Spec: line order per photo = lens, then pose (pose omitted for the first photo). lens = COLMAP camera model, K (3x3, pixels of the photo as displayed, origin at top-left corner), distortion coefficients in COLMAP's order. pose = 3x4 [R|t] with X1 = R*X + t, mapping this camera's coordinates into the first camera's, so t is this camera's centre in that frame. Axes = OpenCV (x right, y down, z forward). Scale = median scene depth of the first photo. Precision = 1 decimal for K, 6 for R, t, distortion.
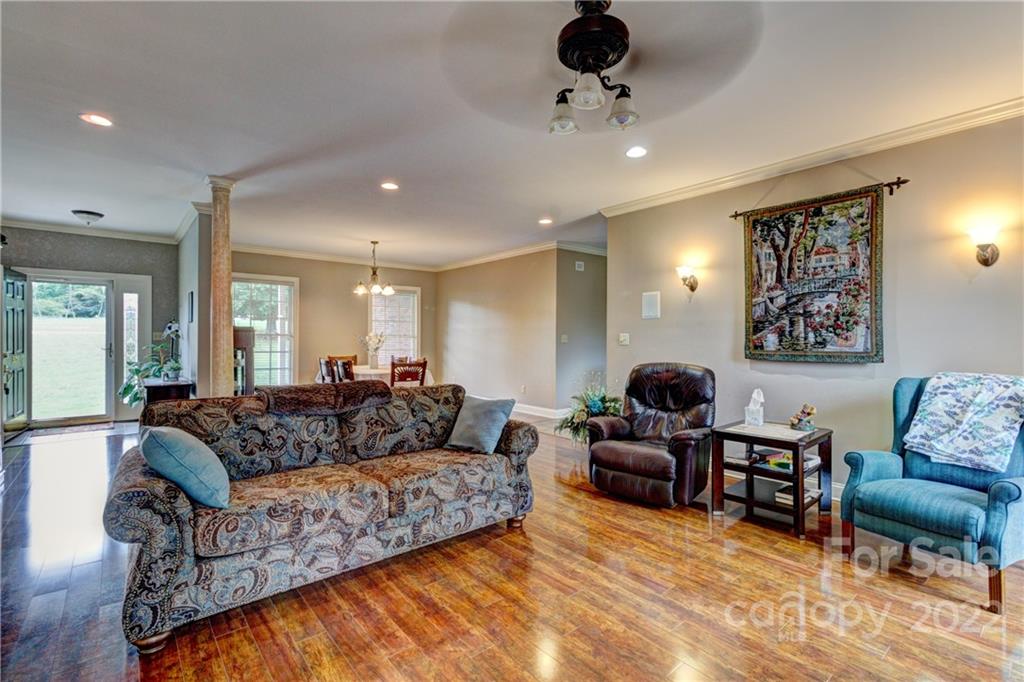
lens RADIAL K [[471.0, 0, 512.9], [0, 471.0, 338.1], [0, 0, 1]] dist [0.006923, 0.000088]
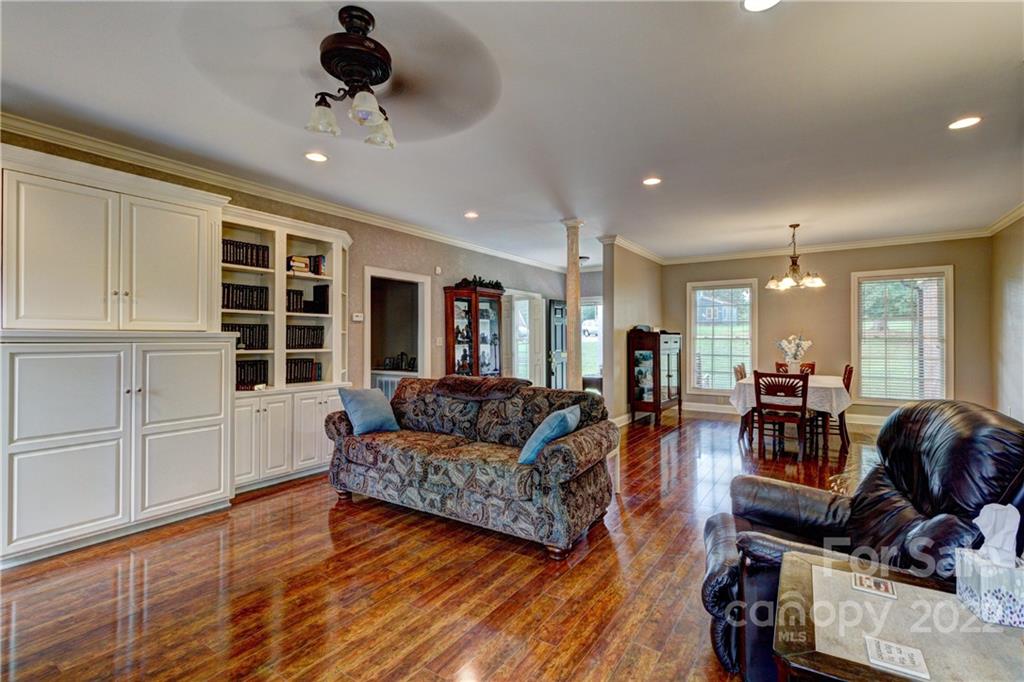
lens RADIAL K [[471.0, 0, 512.9], [0, 471.0, 338.1], [0, 0, 1]] dist [0.006923, 0.000088]
pose [[0.282326, -0.008978, -0.959276, 0.824822], [0.000618, 0.999958, -0.009177, 0.000821], [0.959318, 0.001998, 0.282320, 0.679754]]
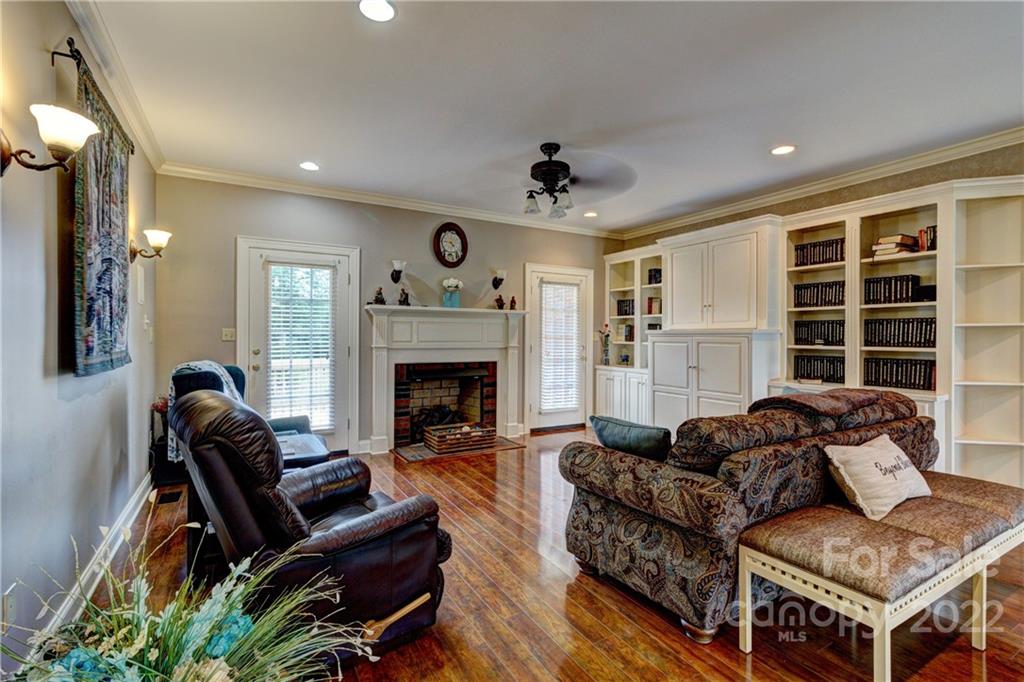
lens RADIAL K [[471.0, 0, 512.9], [0, 471.0, 338.1], [0, 0, 1]] dist [0.006923, 0.000088]
pose [[-0.985459, -0.009461, 0.169652, 0.005215], [-0.008615, 0.999947, 0.005719, 0.000119], [-0.169697, 0.004174, -0.985487, 1.817231]]
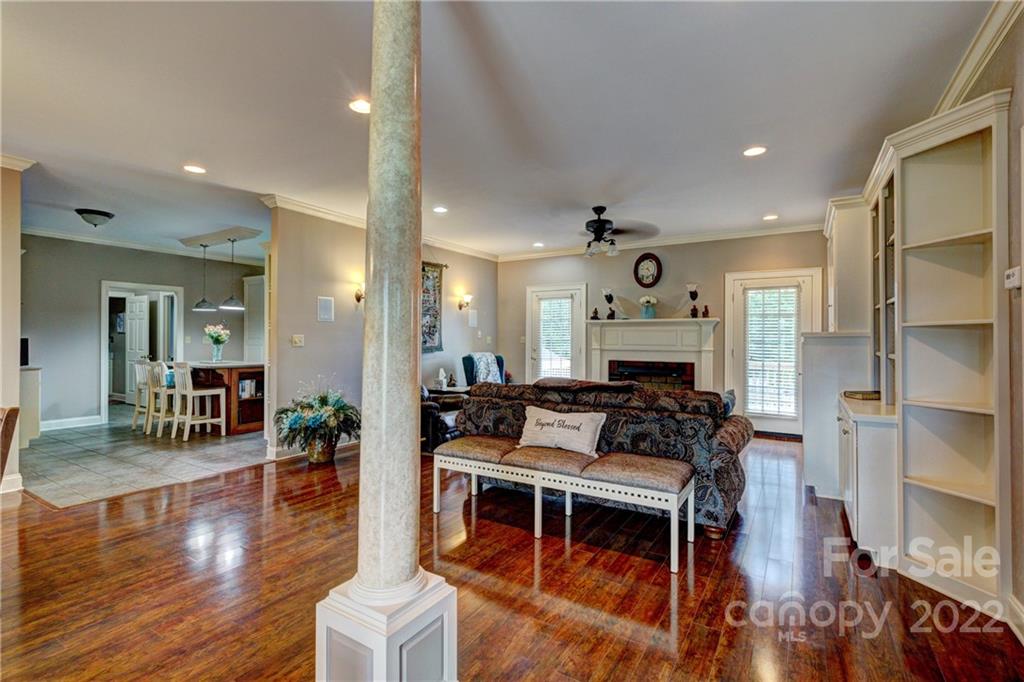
lens RADIAL K [[471.0, 0, 512.9], [0, 471.0, 338.1], [0, 0, 1]] dist [0.006923, 0.000088]
pose [[-0.320067, -0.002216, 0.947392, -1.367869], [-0.003797, 0.999992, 0.001056, -0.008443], [-0.947387, -0.003259, -0.320073, 1.475862]]
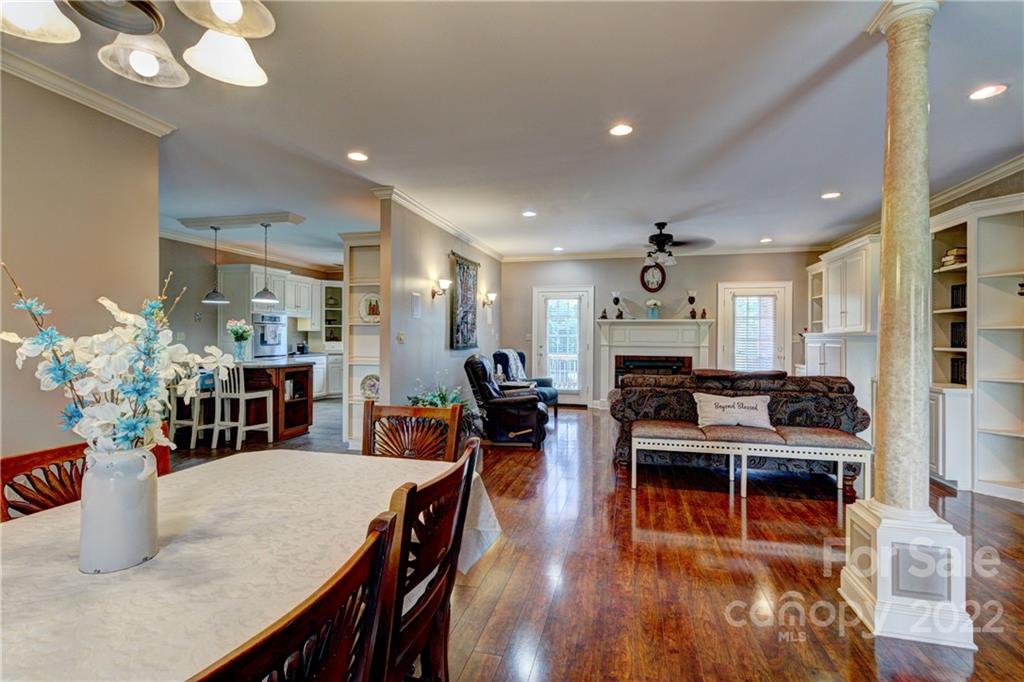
lens RADIAL K [[471.0, 0, 512.9], [0, 471.0, 338.1], [0, 0, 1]] dist [0.006923, 0.000088]
pose [[-0.589933, -0.008868, 0.807404, -1.091237], [-0.007455, 0.999957, 0.005536, -0.004416], [-0.807418, -0.002754, -0.589973, 2.283679]]
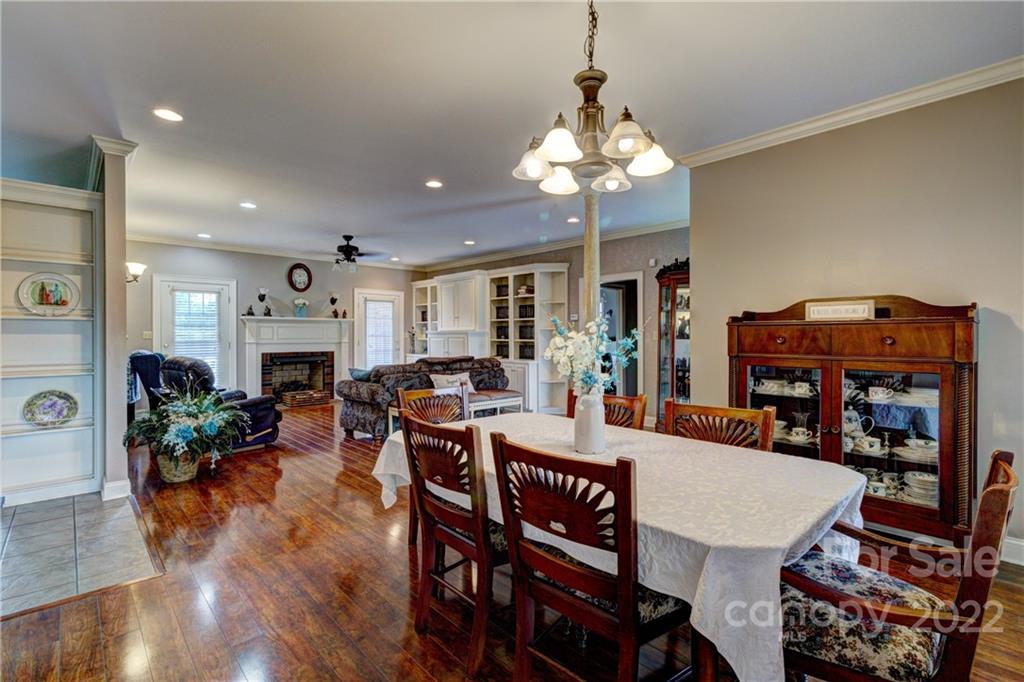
lens RADIAL K [[471.0, 0, 512.9], [0, 471.0, 338.1], [0, 0, 1]] dist [0.006923, 0.000088]
pose [[-0.998135, -0.002629, -0.060992, -0.529586], [-0.003105, 0.999965, 0.007705, -0.004095], [0.060969, 0.007880, -0.998109, 2.936416]]
